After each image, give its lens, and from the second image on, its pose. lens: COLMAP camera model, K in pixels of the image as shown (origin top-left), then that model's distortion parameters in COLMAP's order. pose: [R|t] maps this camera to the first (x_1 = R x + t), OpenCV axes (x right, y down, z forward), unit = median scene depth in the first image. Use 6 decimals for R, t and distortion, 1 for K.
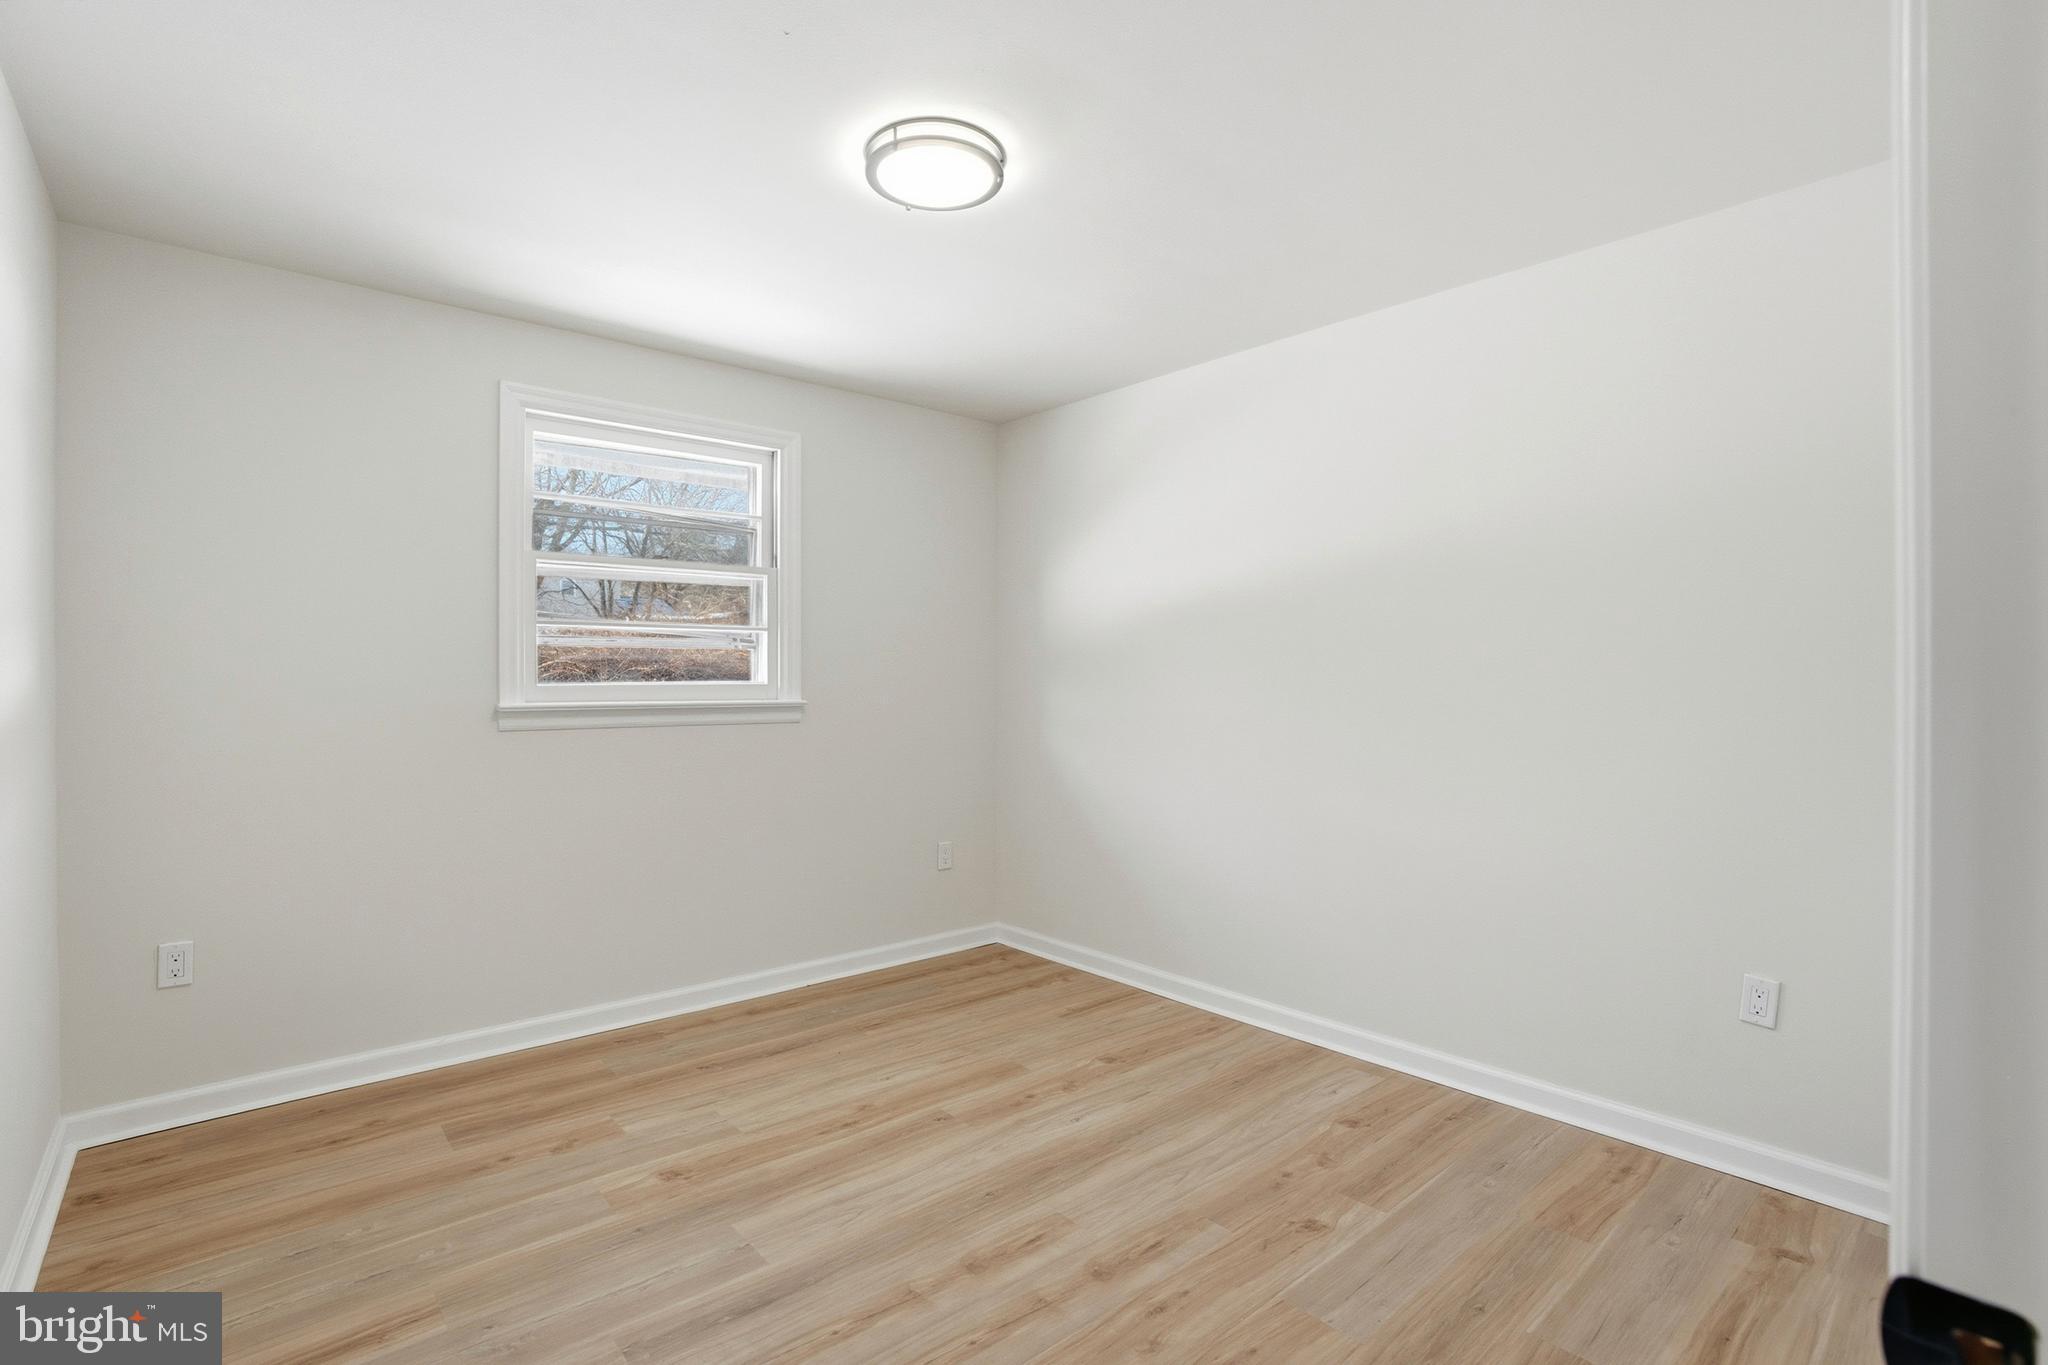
lens RADIAL K [[953.3, 0, 1033.0], [0, 953.3, 672.9], [0, 0, 1]] dist [-0.064819, 0.020573]
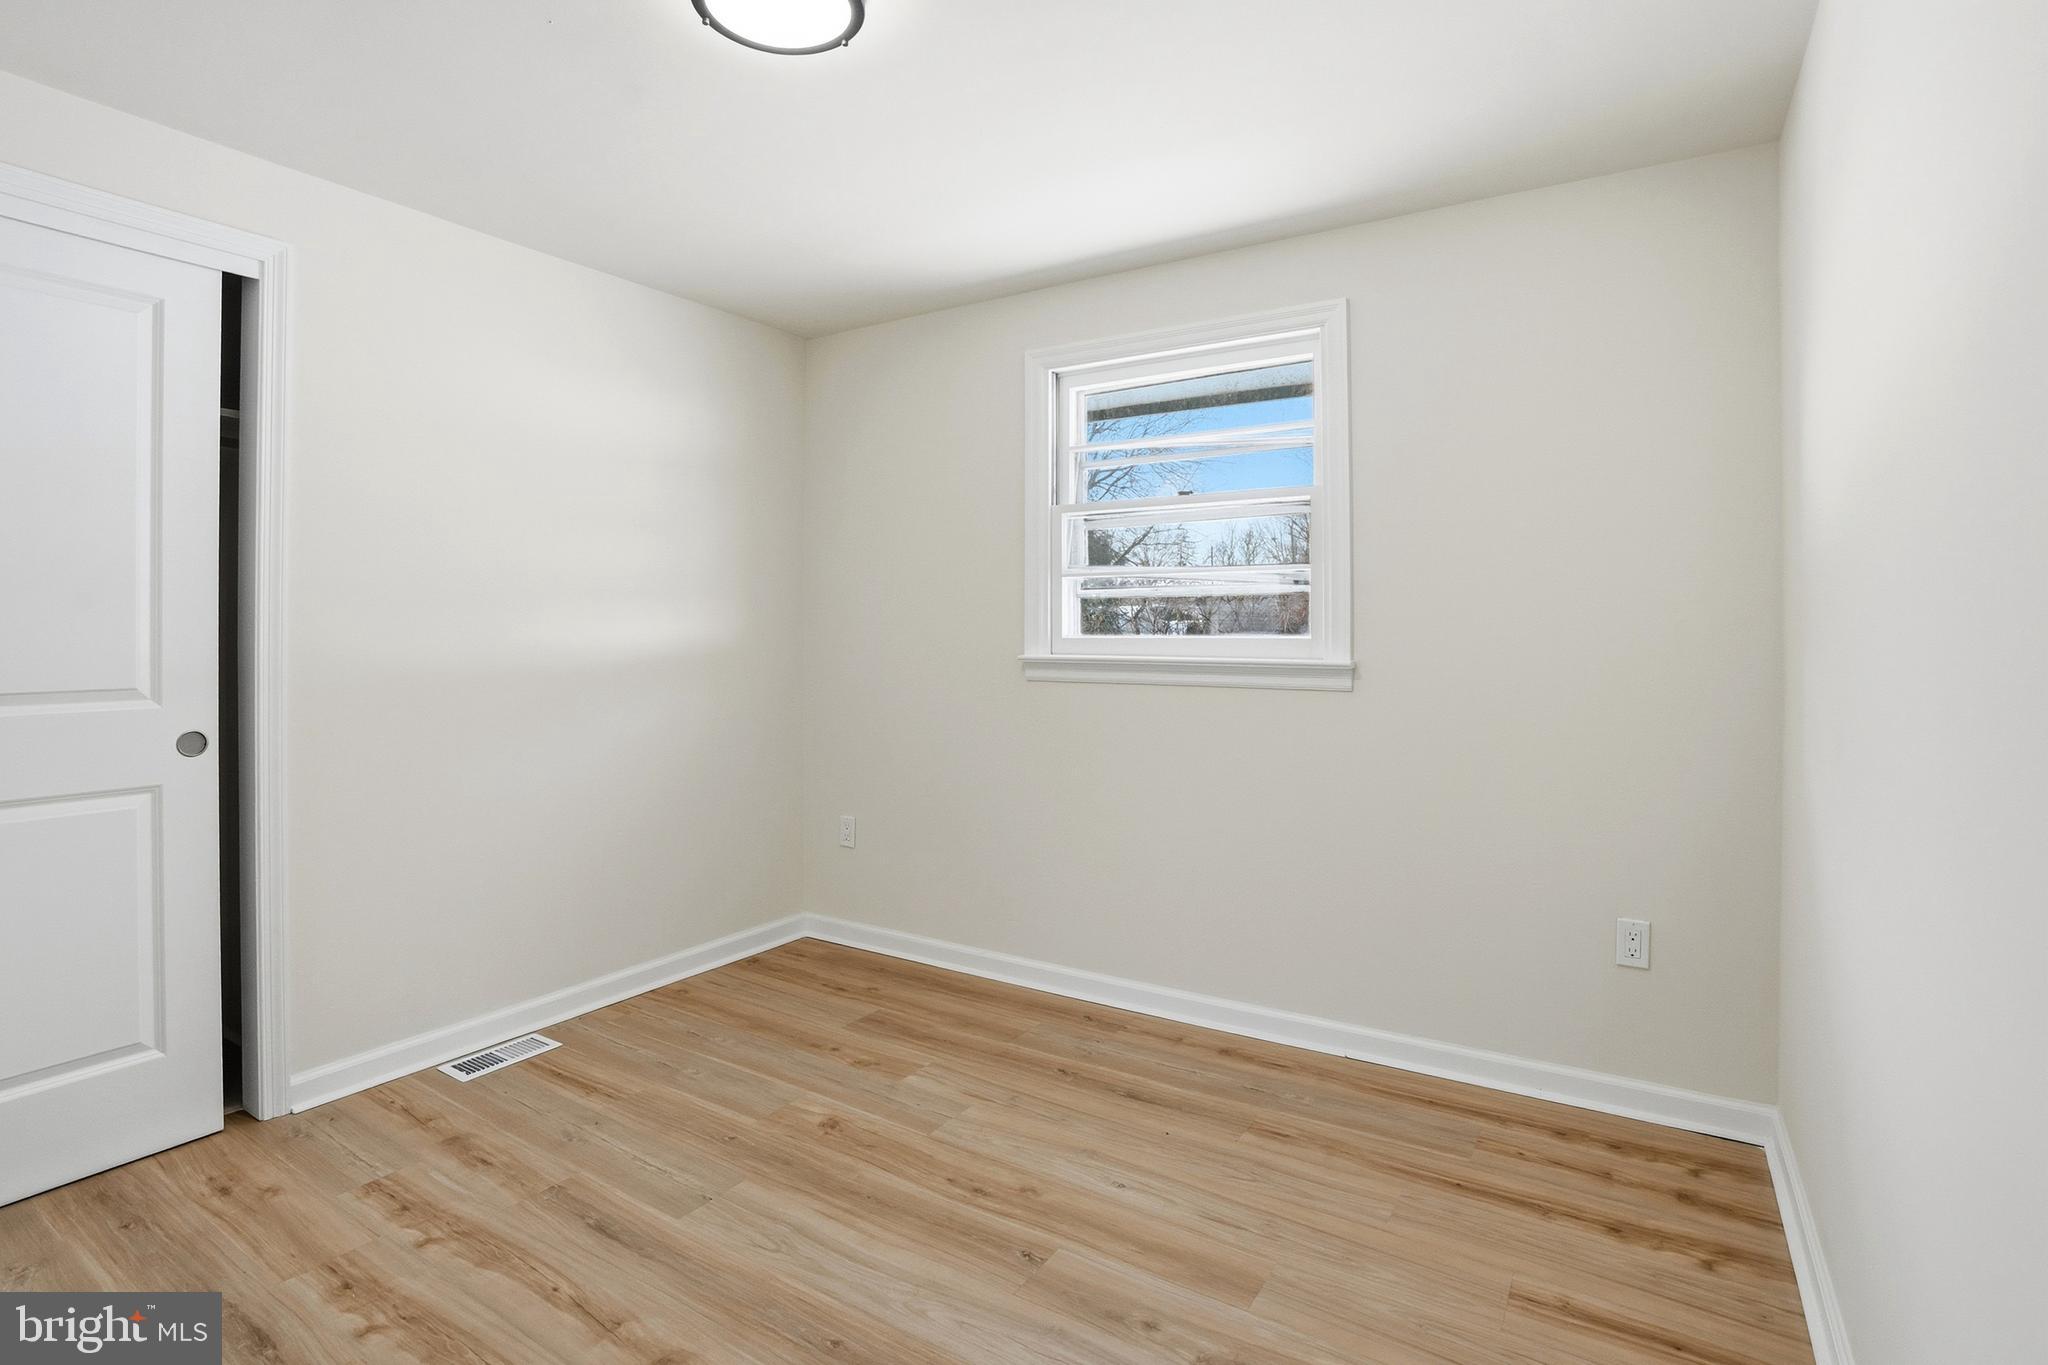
lens RADIAL K [[1015.4, 0, 1017.6], [0, 1015.4, 646.5], [0, 0, 1]] dist [-0.045319, 0.002858]
pose [[0.258642, 0.011620, -0.965903, 0.554649], [0.004809, 0.999900, 0.013316, 0.009195], [0.965961, -0.008089, 0.258560, 0.725904]]
